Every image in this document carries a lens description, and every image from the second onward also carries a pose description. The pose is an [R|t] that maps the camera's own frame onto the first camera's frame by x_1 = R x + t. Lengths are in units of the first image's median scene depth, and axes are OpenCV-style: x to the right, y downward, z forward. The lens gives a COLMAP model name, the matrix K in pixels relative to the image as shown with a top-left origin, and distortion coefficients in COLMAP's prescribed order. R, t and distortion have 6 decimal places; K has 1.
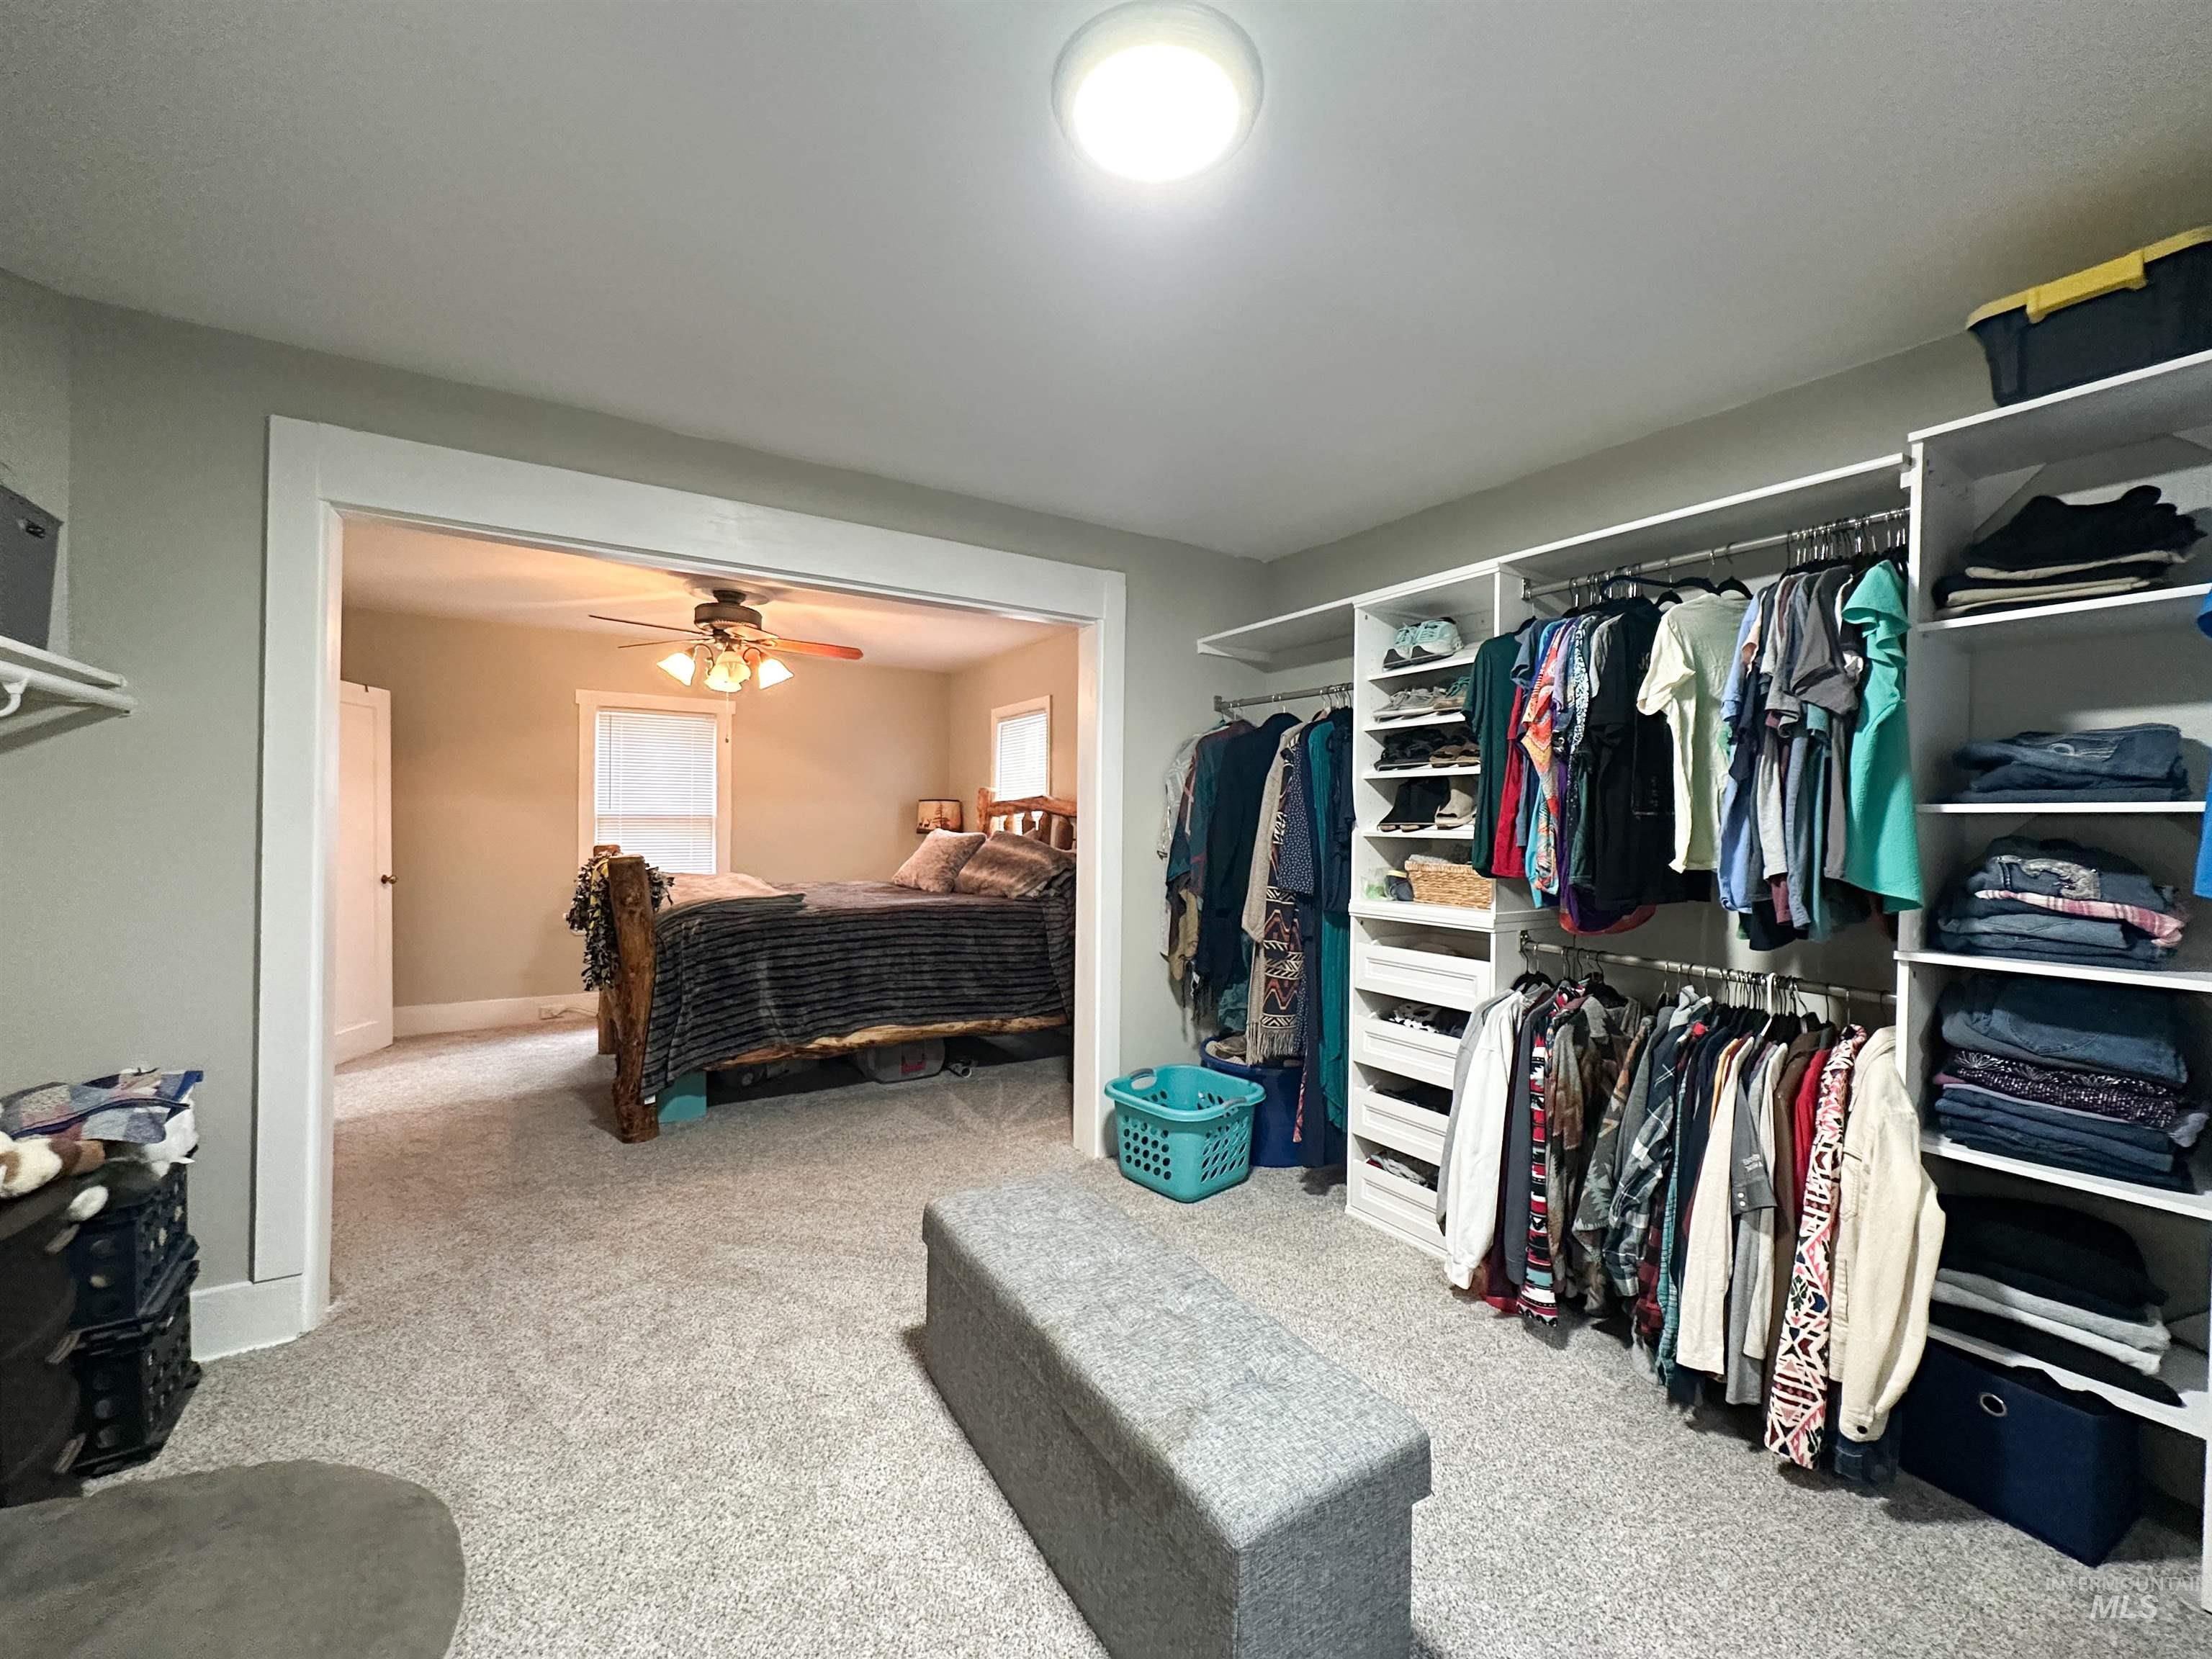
lens RADIAL K [[877.8, 0, 1106.0], [0, 877.8, 829.5], [0, 0, 1]] dist [0.000002, 0.000645]
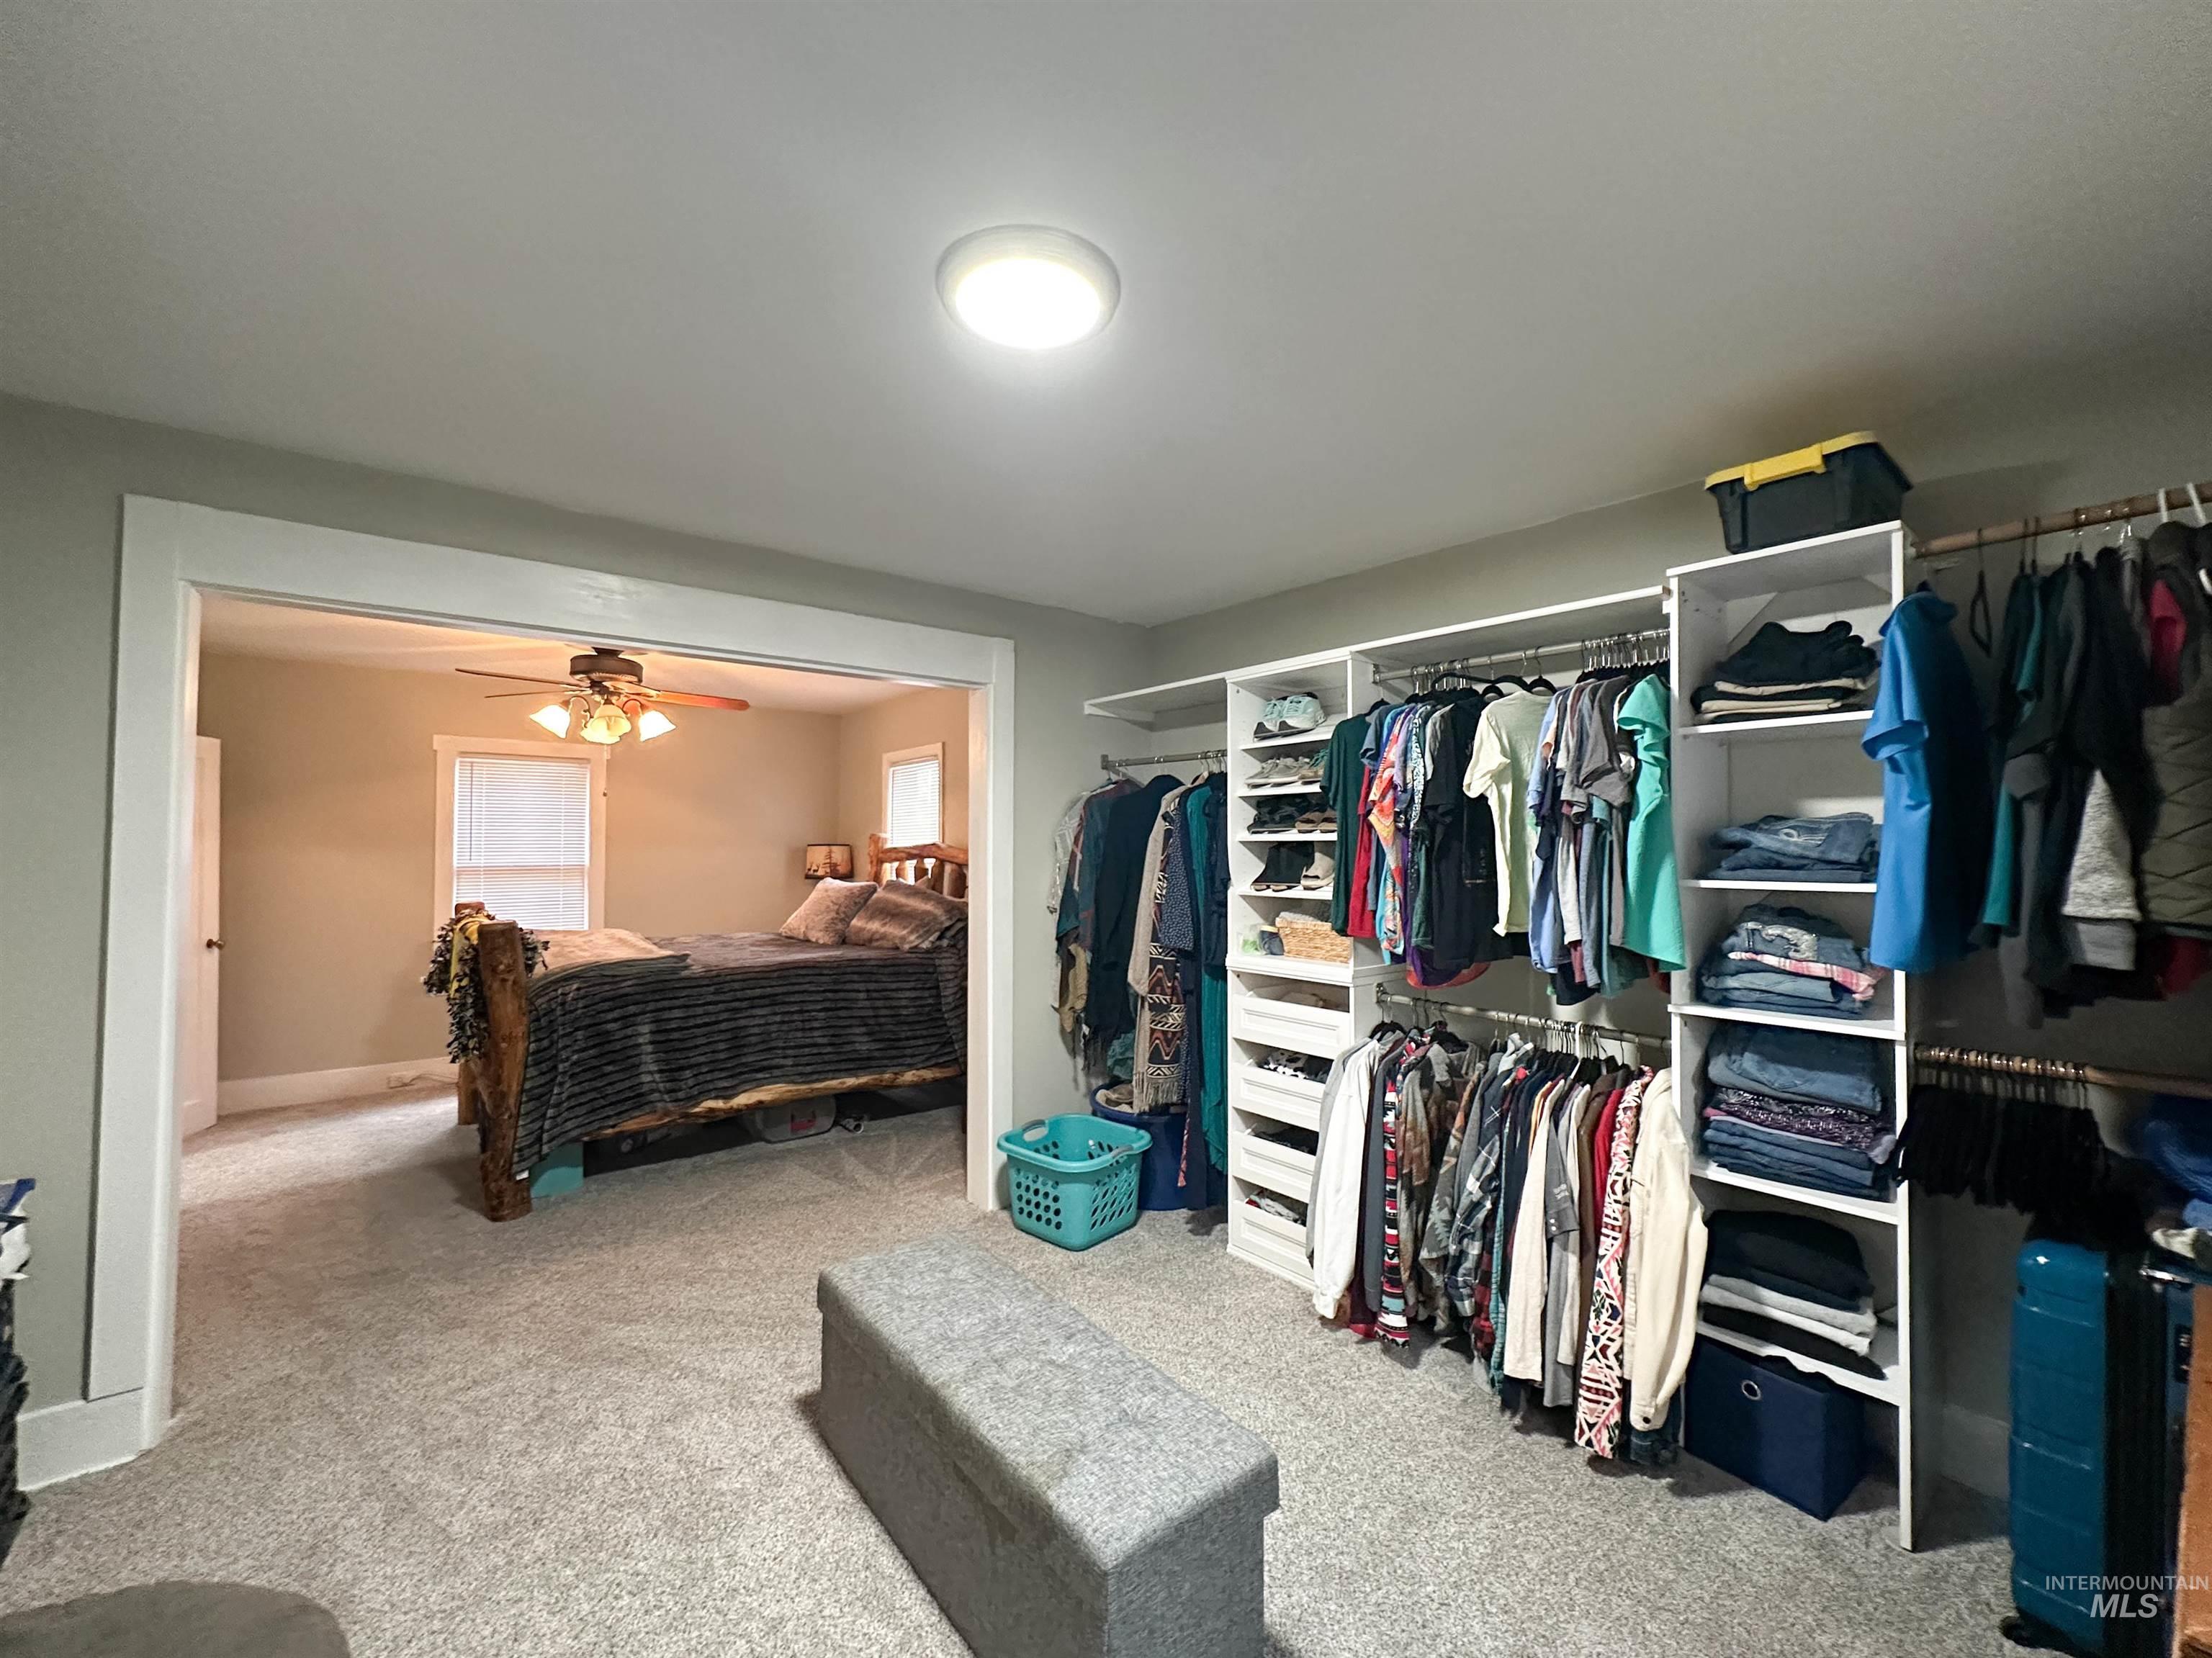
lens RADIAL K [[897.1, 0, 1103.1], [0, 897.1, 833.4], [0, 0, 1]] dist [0.000847, 0.000495]
pose [[0.993773, -0.007957, 0.111141, 0.010855], [0.010773, 0.999635, -0.024760, -0.052906], [-0.110904, 0.025803, 0.993496, -0.088543]]
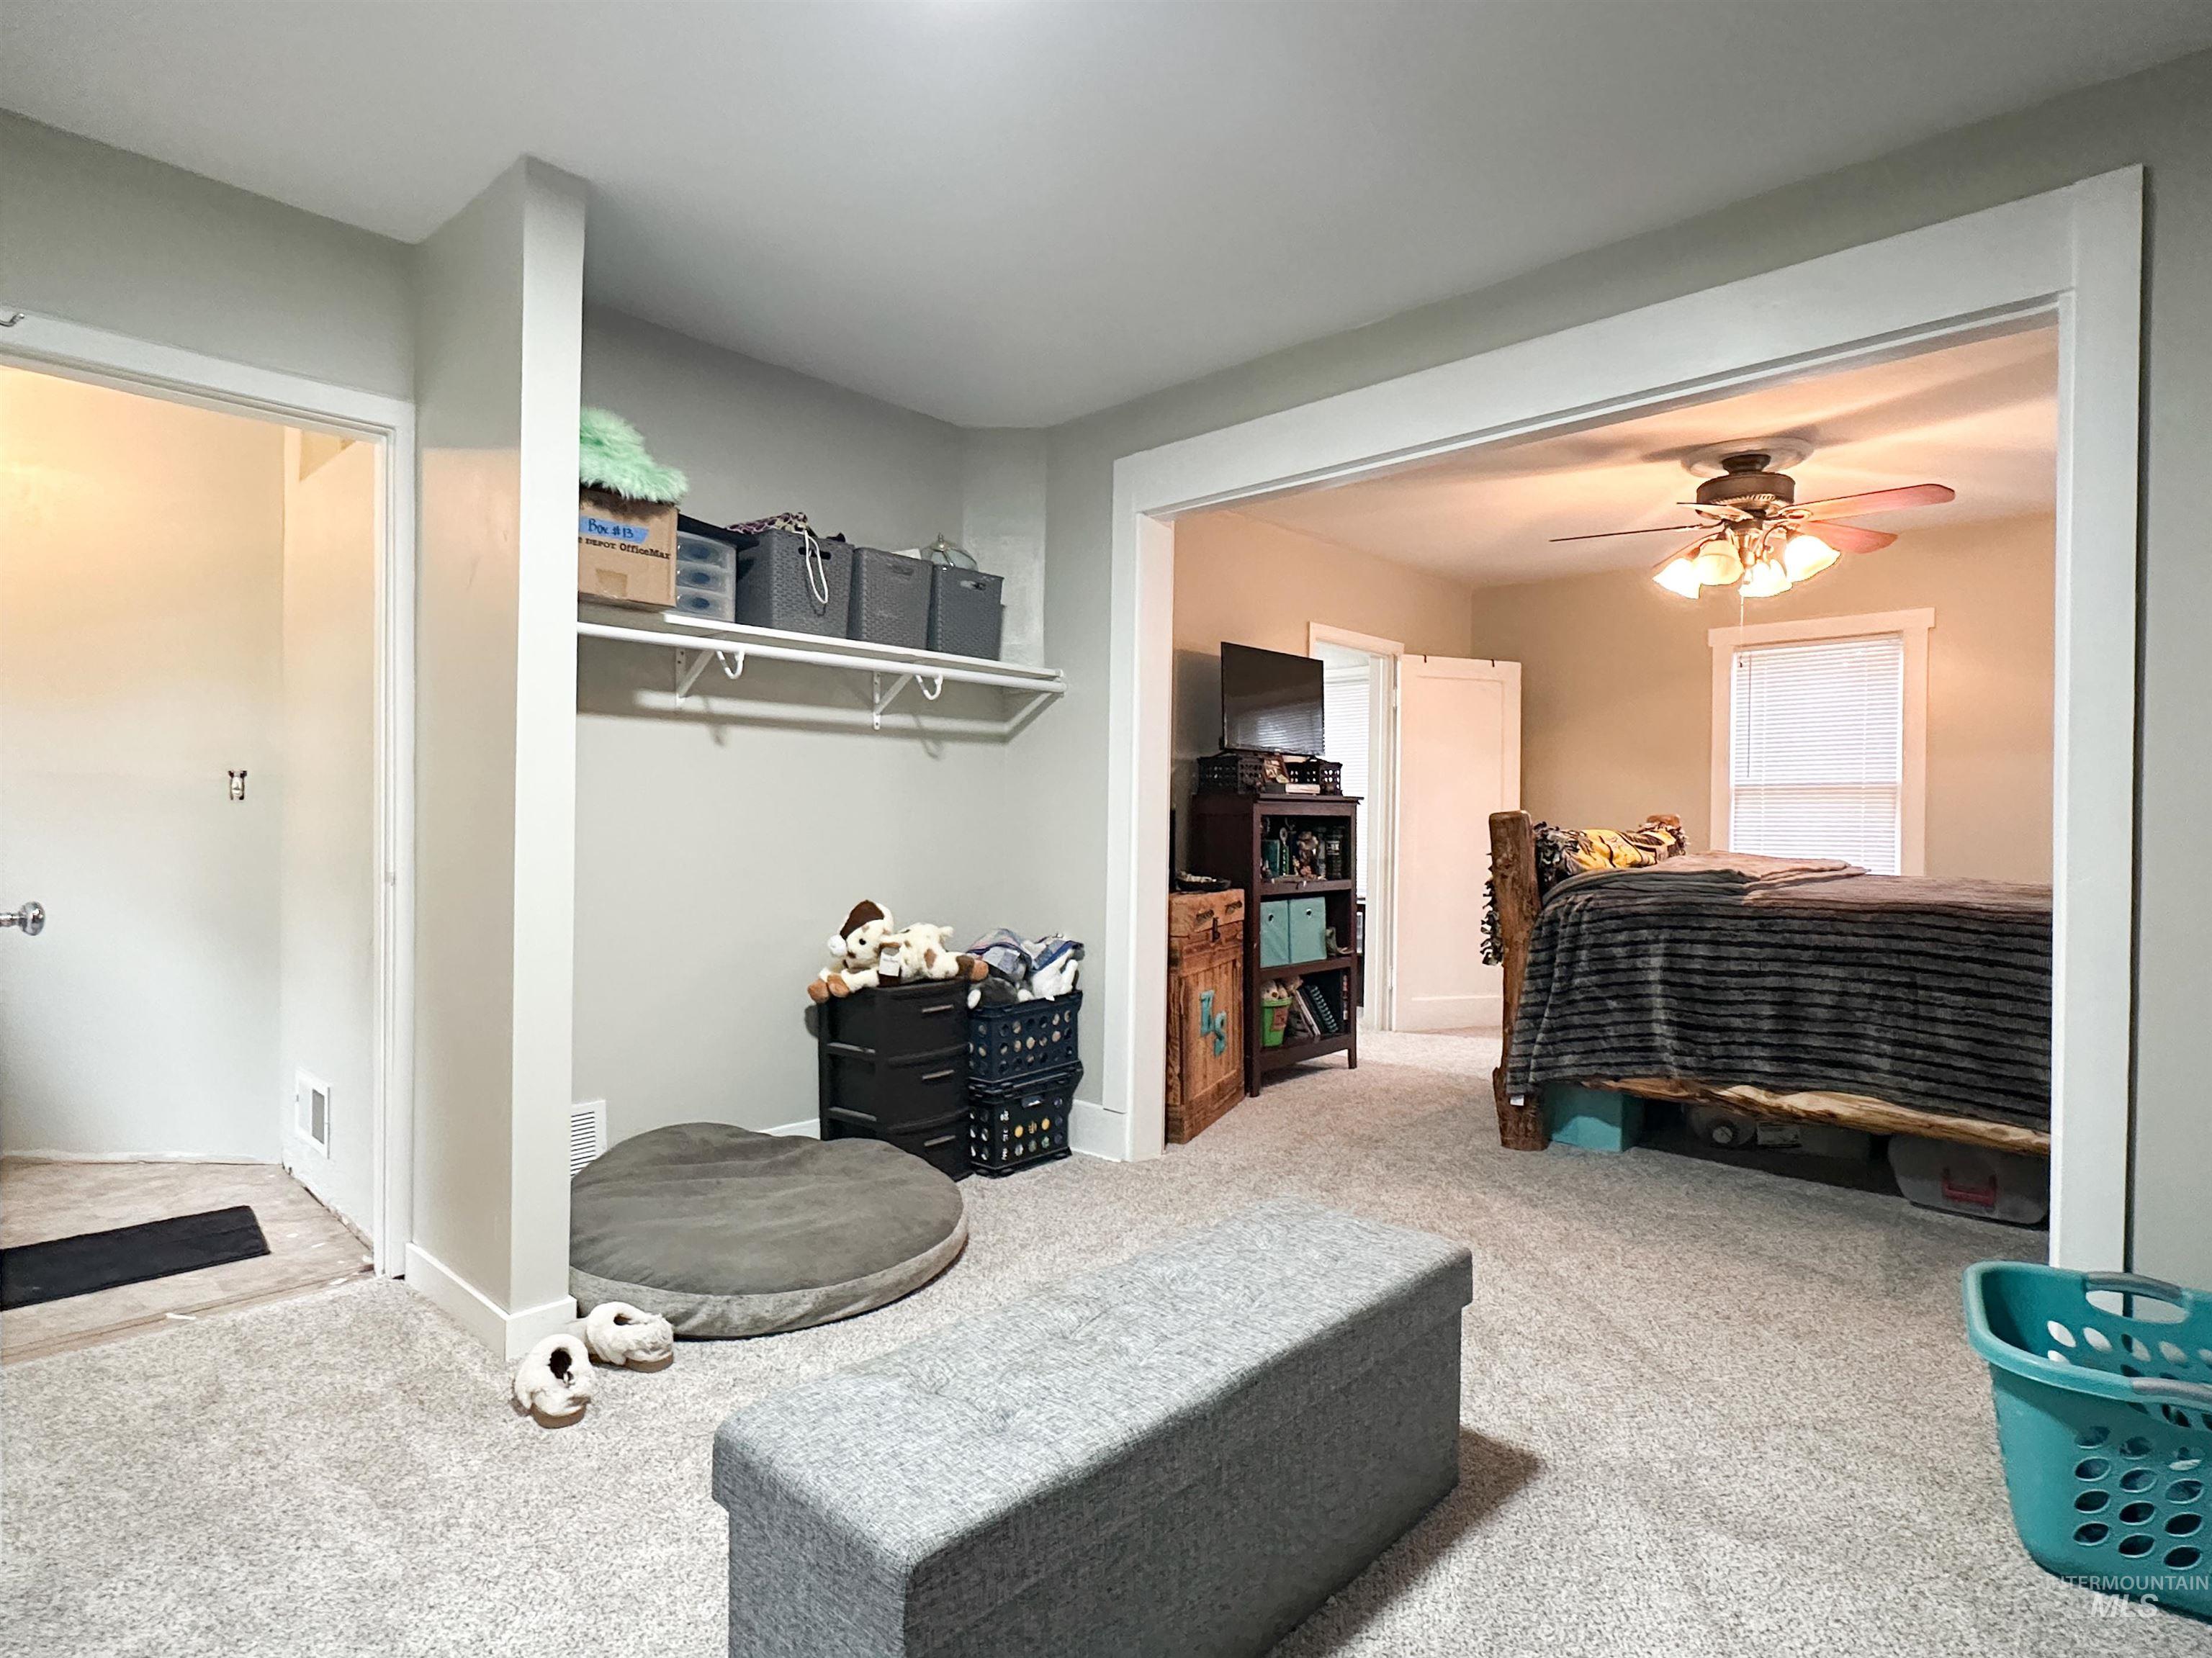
lens RADIAL K [[1140.2, 0, 1106.0], [0, 1140.2, 829.0], [0, 0, 1]] dist [-0.000697, 0.000253]
pose [[0.252095, 0.000539, -0.967702, 0.654749], [-0.015107, 0.999880, -0.003379, 0.085505], [0.967585, 0.015471, 0.252072, 0.506732]]
